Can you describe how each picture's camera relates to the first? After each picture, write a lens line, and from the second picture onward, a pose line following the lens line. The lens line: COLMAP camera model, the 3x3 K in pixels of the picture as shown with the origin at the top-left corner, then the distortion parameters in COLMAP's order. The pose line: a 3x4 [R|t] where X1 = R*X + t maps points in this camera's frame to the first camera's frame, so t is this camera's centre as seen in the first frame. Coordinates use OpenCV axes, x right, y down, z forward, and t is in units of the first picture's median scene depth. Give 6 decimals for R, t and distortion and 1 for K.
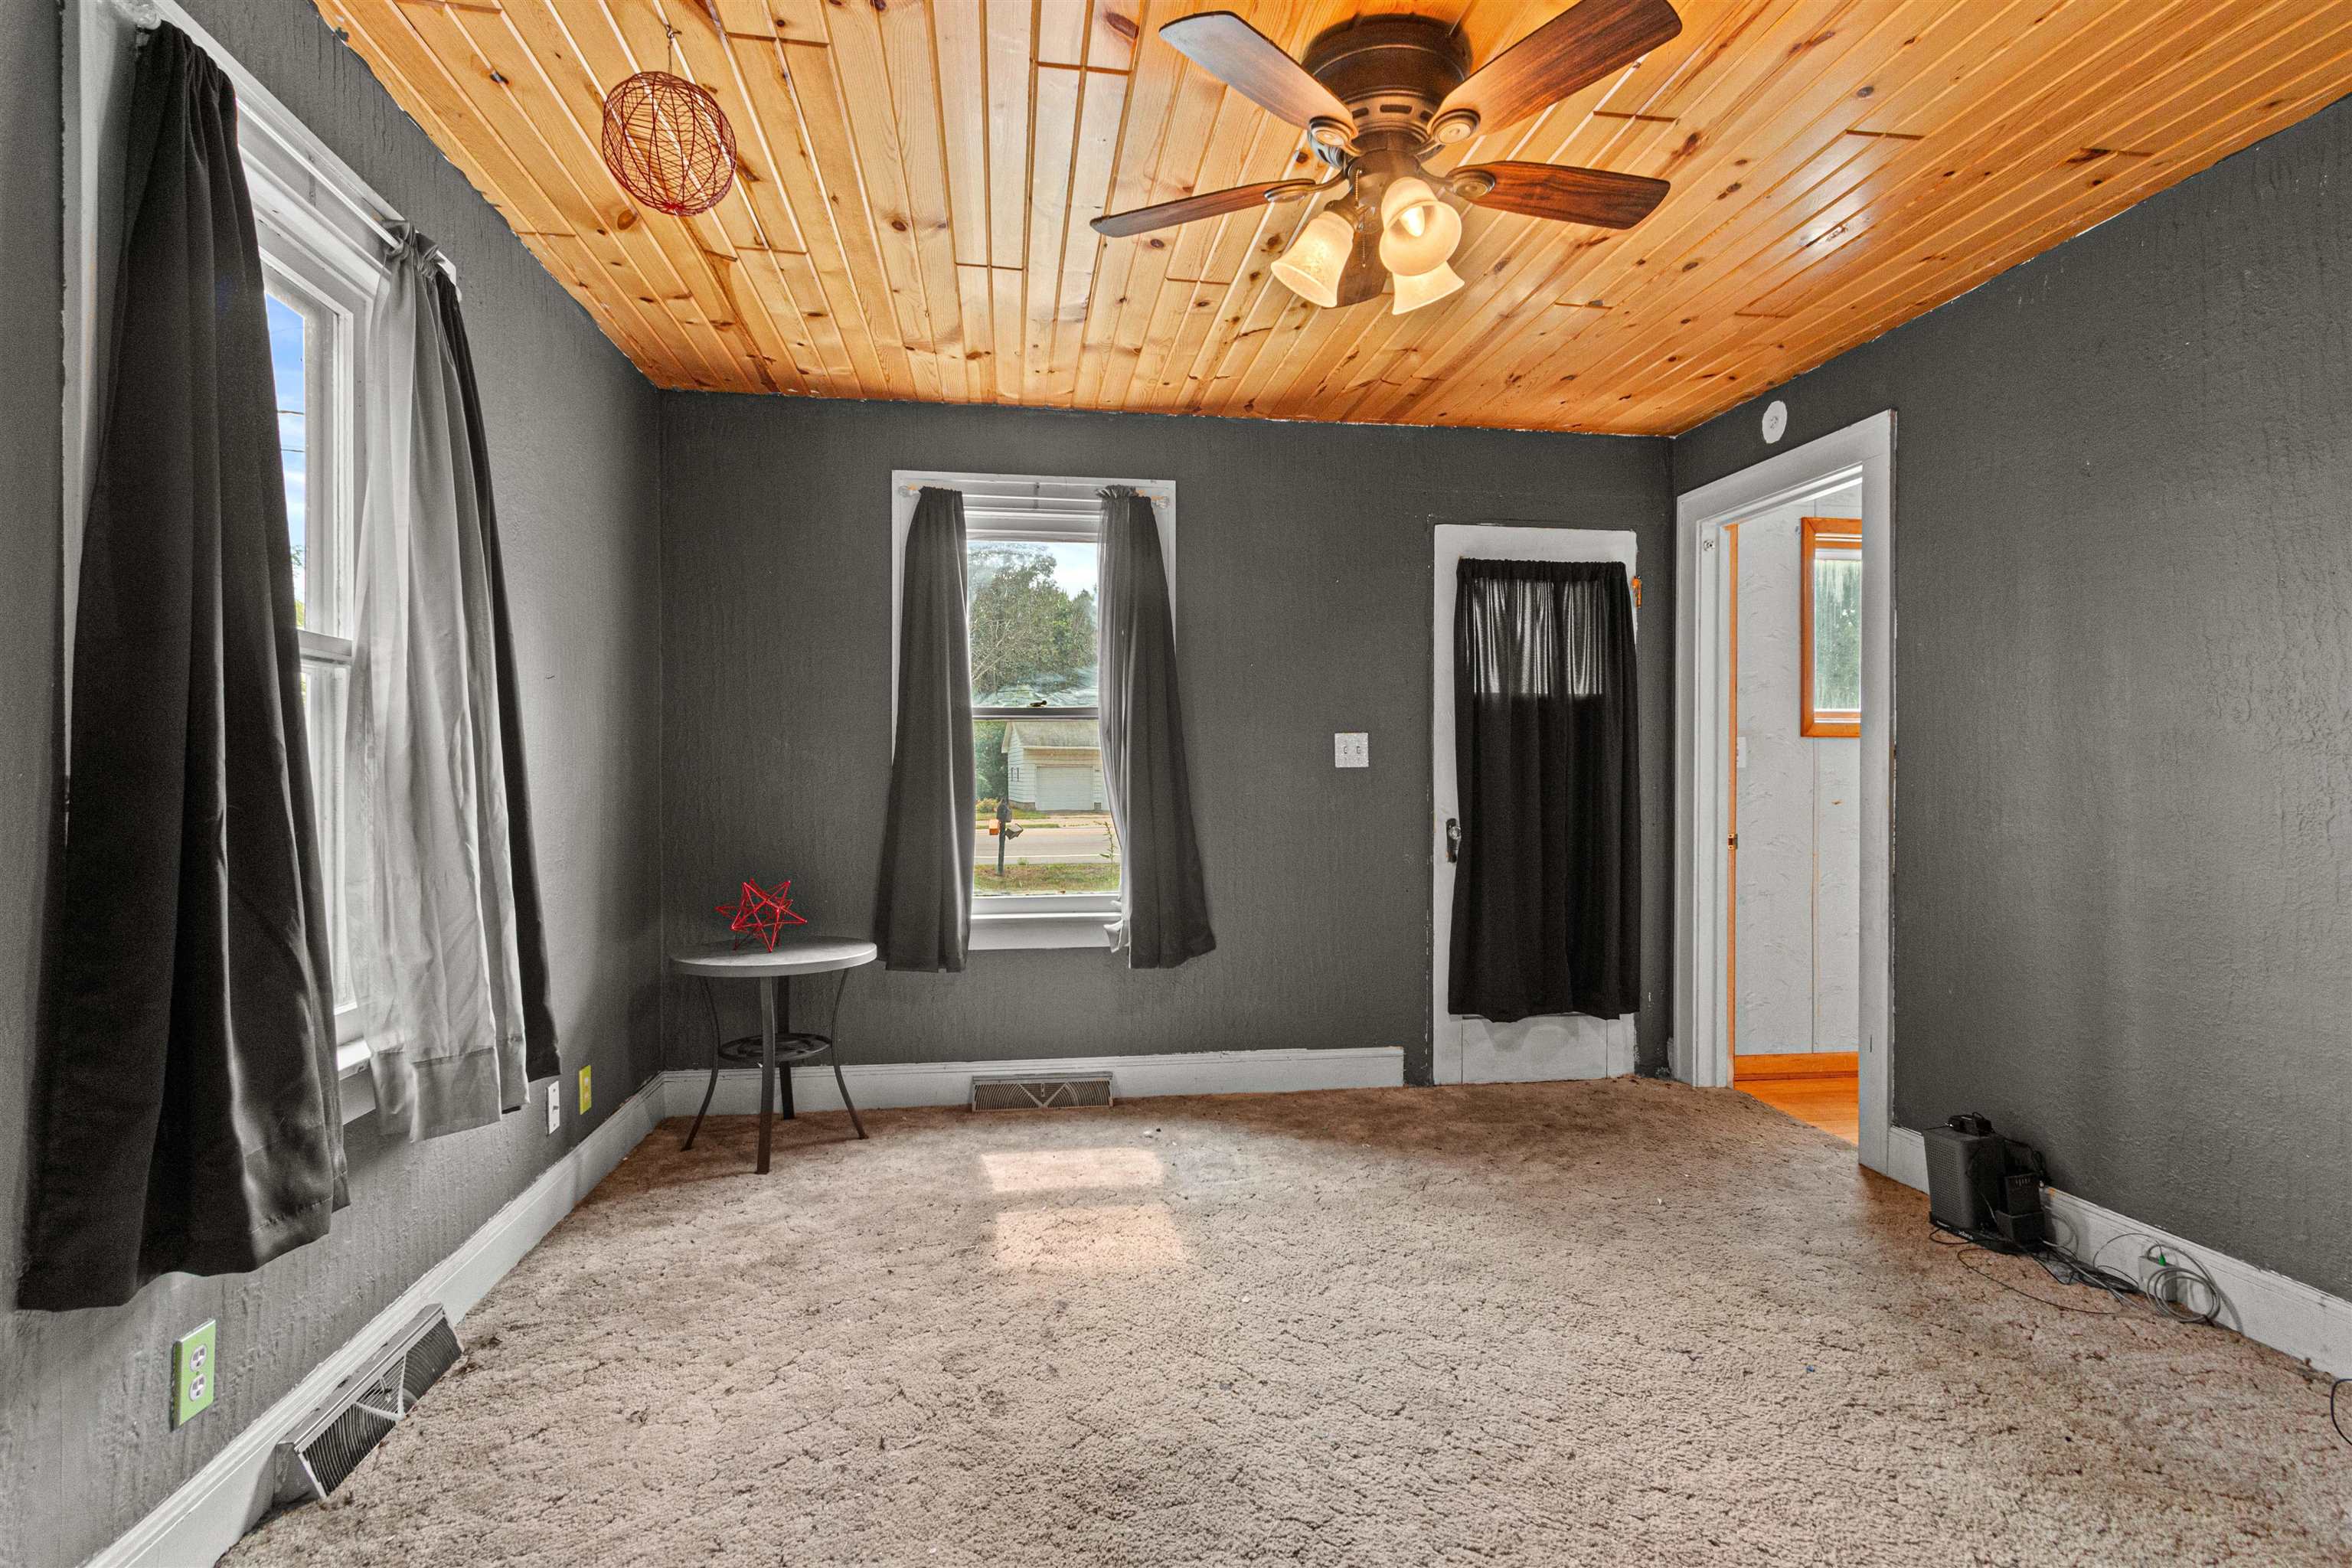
lens RADIAL K [[1164.0, 0, 1165.4], [0, 1164.0, 784.3], [0, 0, 1]] dist [0.005702, -0.000237]
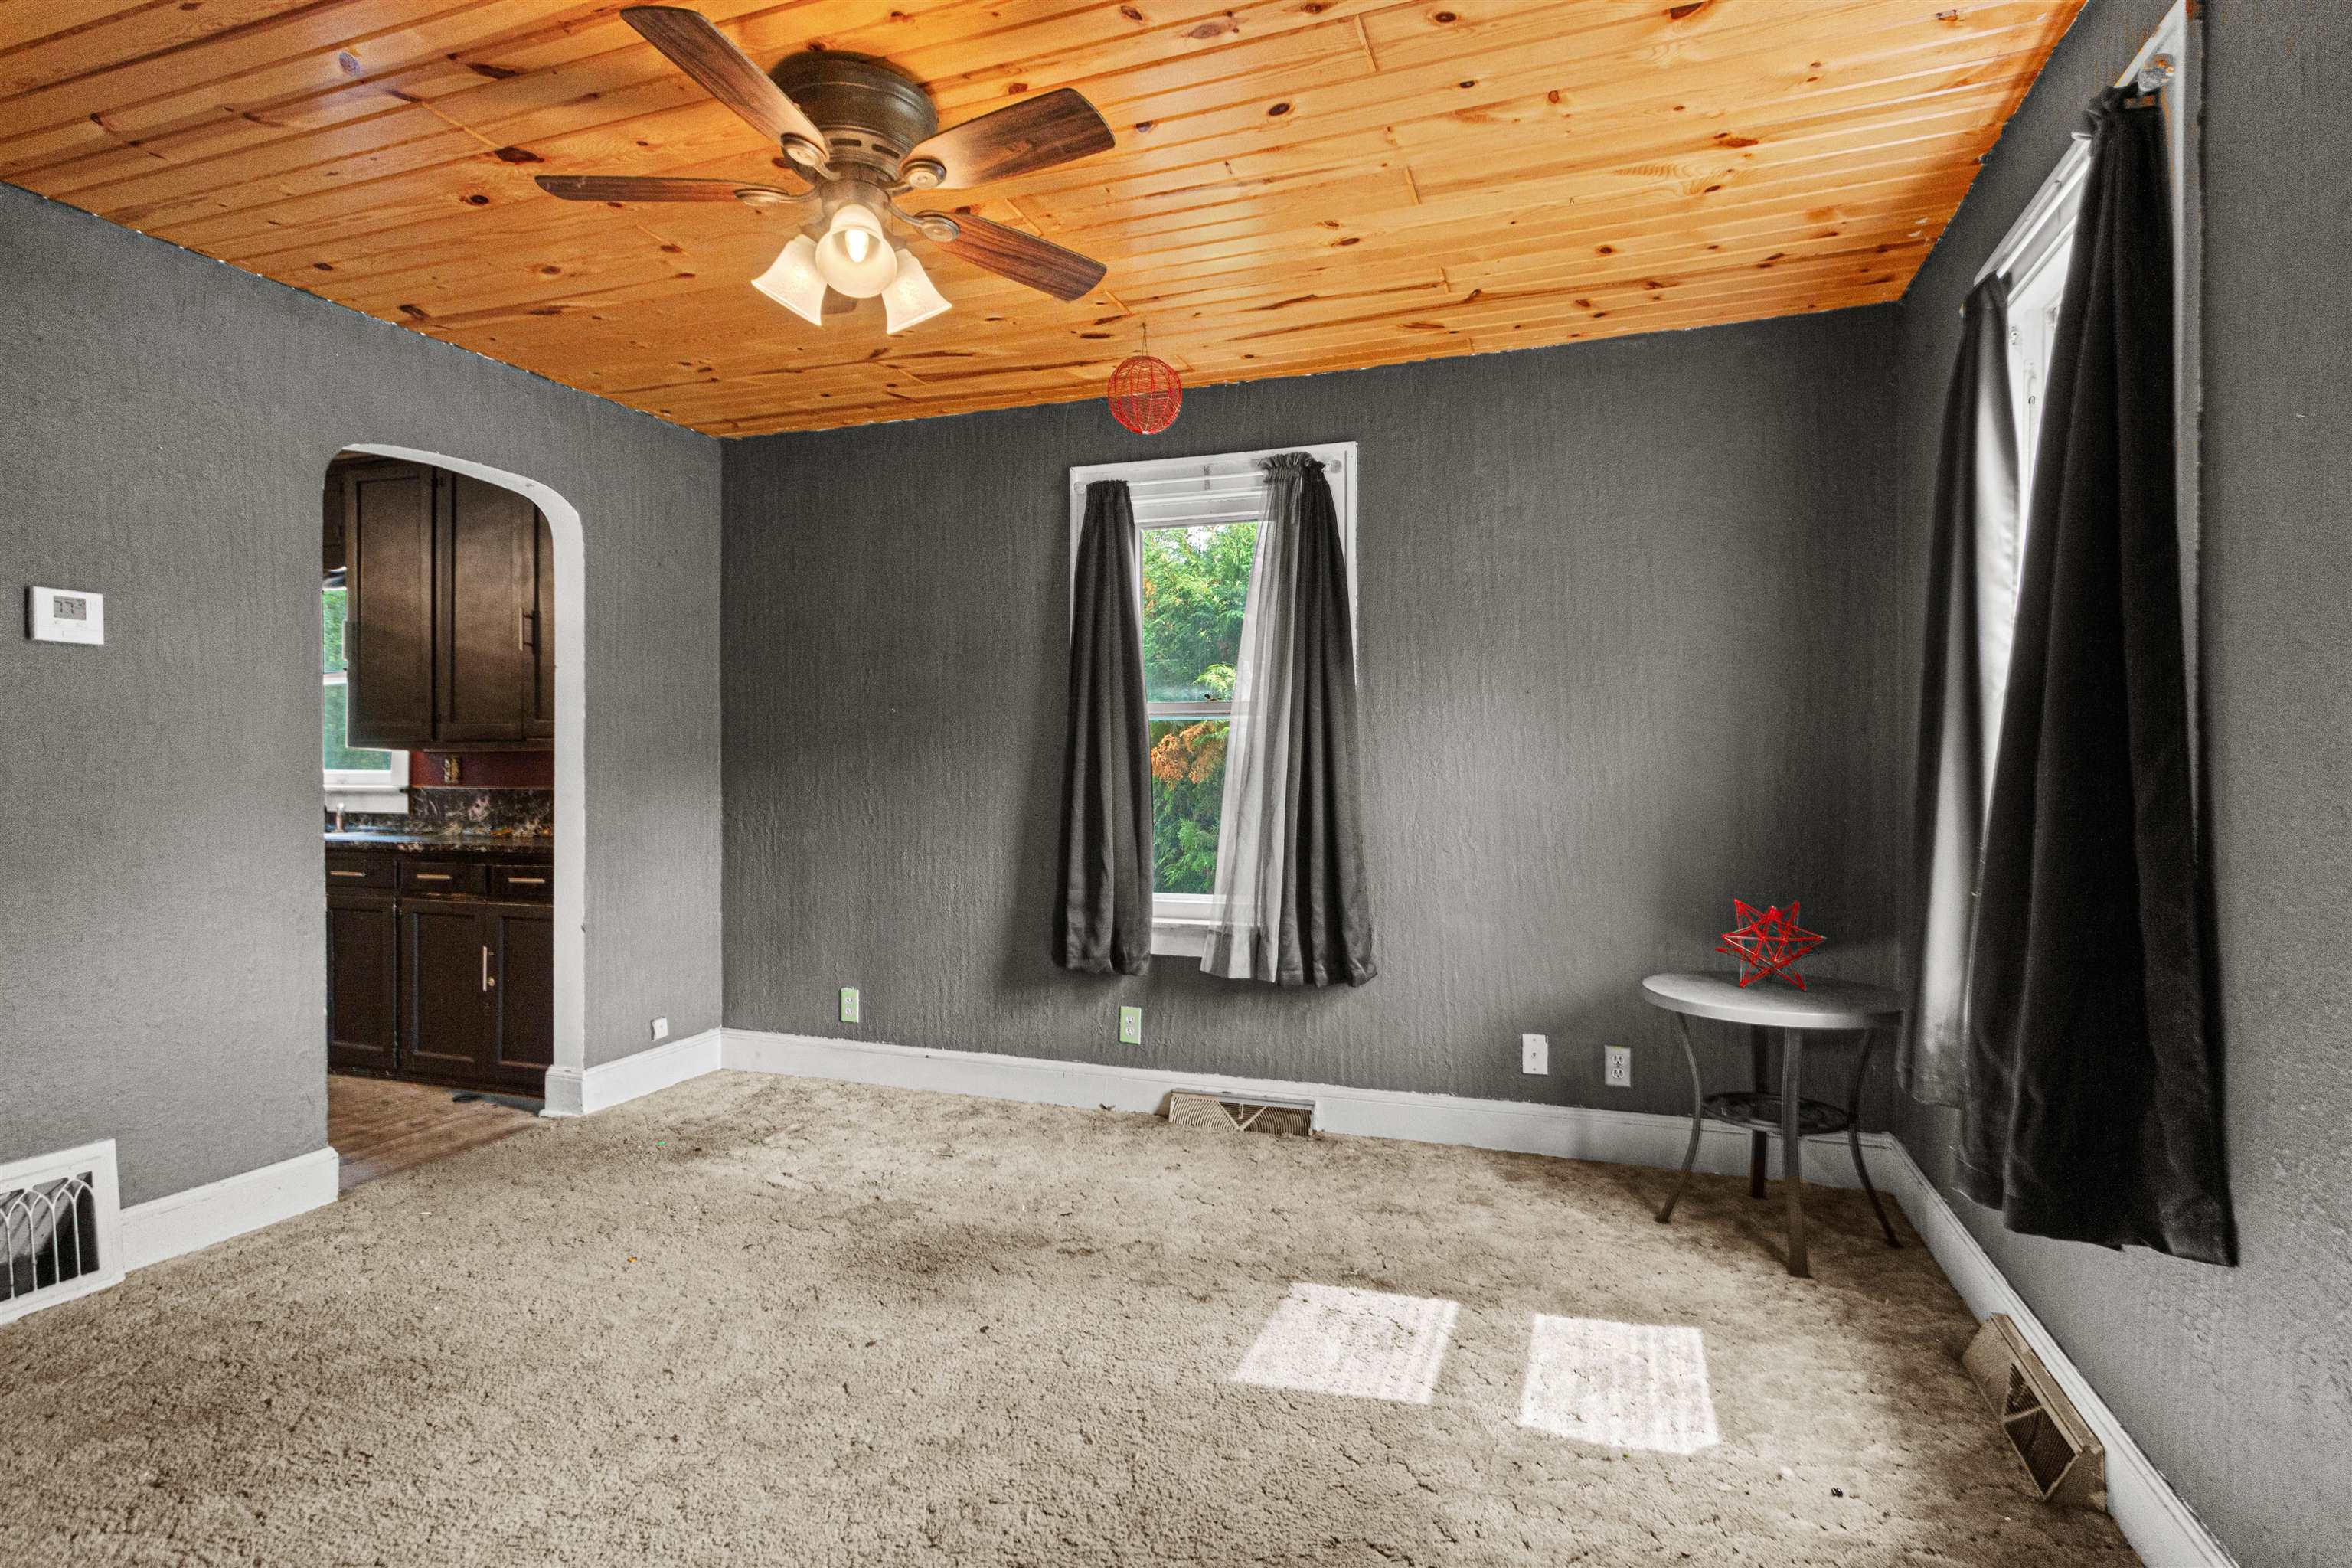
lens RADIAL K [[1164.0, 0, 1164.2], [0, 1164.0, 785.9], [0, 0, 1]] dist [0.005702, -0.000237]
pose [[-0.470433, 0.010540, -0.882373, 0.782319], [-0.000553, 0.999925, 0.012239, -0.011452], [0.882436, 0.006246, -0.470392, 1.380833]]
